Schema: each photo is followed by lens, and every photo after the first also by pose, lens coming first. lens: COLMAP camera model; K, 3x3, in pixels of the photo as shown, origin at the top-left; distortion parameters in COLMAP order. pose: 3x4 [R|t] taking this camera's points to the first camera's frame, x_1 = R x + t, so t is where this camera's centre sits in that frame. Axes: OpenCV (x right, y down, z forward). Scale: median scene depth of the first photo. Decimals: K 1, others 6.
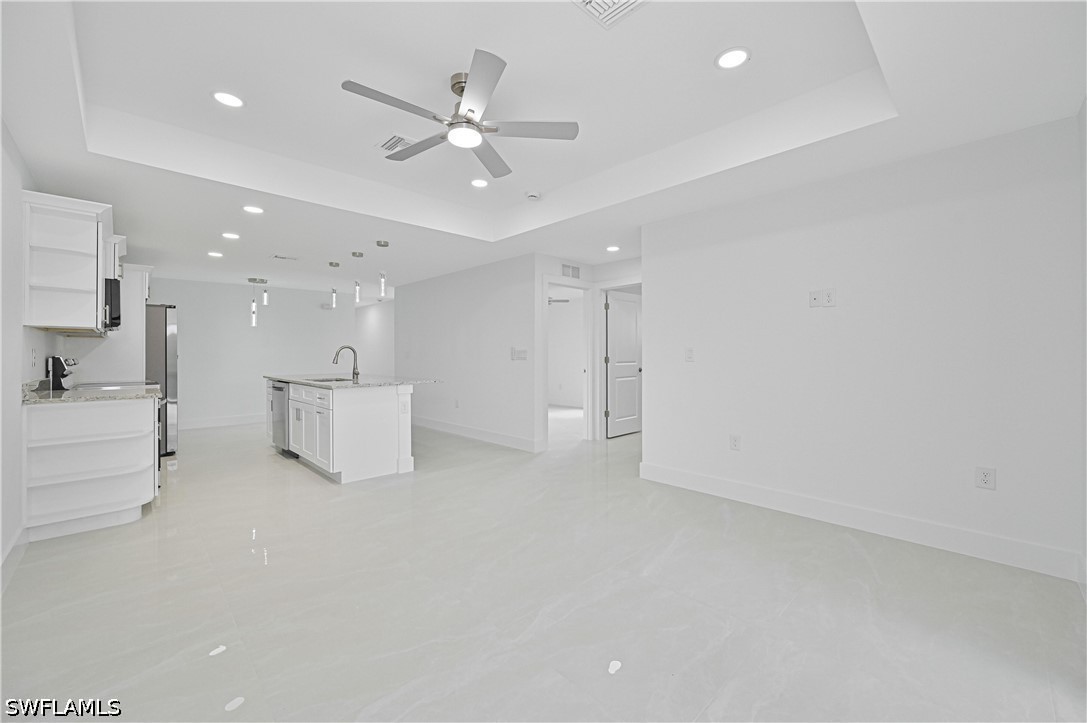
lens RADIAL K [[432.1, 0, 543.3], [0, 432.1, 356.5], [0, 0, 1]] dist [-0.001764, 0.000471]
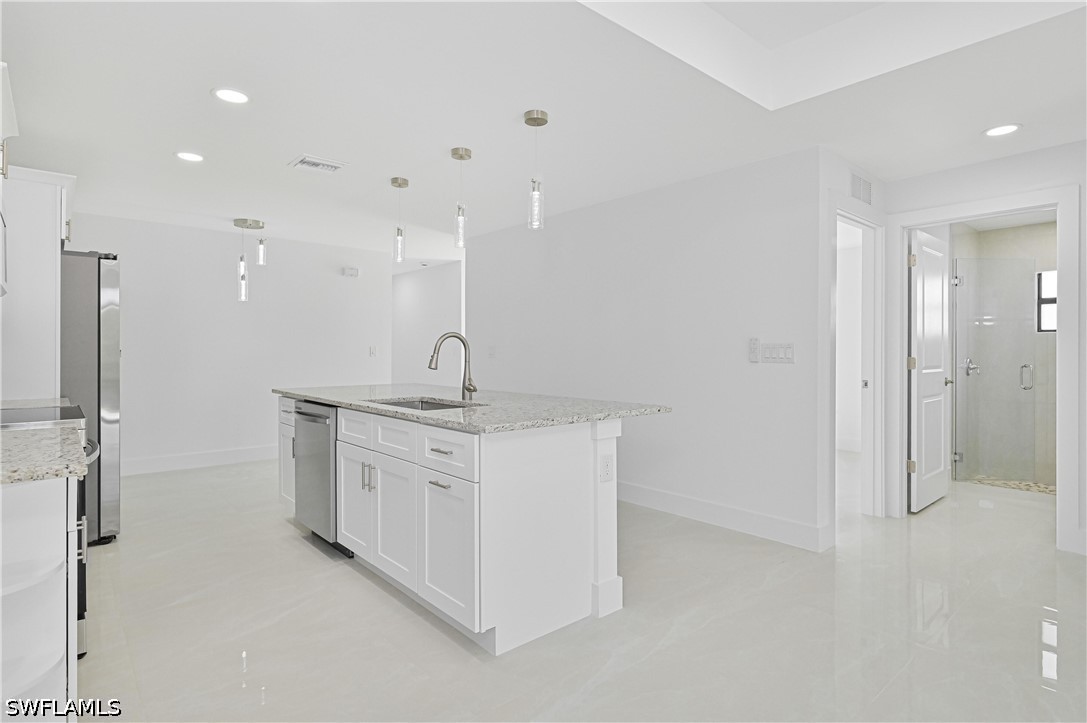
lens RADIAL K [[564.8, 0, 542.5], [0, 564.8, 356.2], [0, 0, 1]] dist [0.001757, 0.001879]
pose [[0.998476, 0.005828, -0.054880, -0.311313], [-0.005511, 0.999967, 0.005919, -0.002321], [0.054913, -0.005608, 0.998475, 0.357648]]
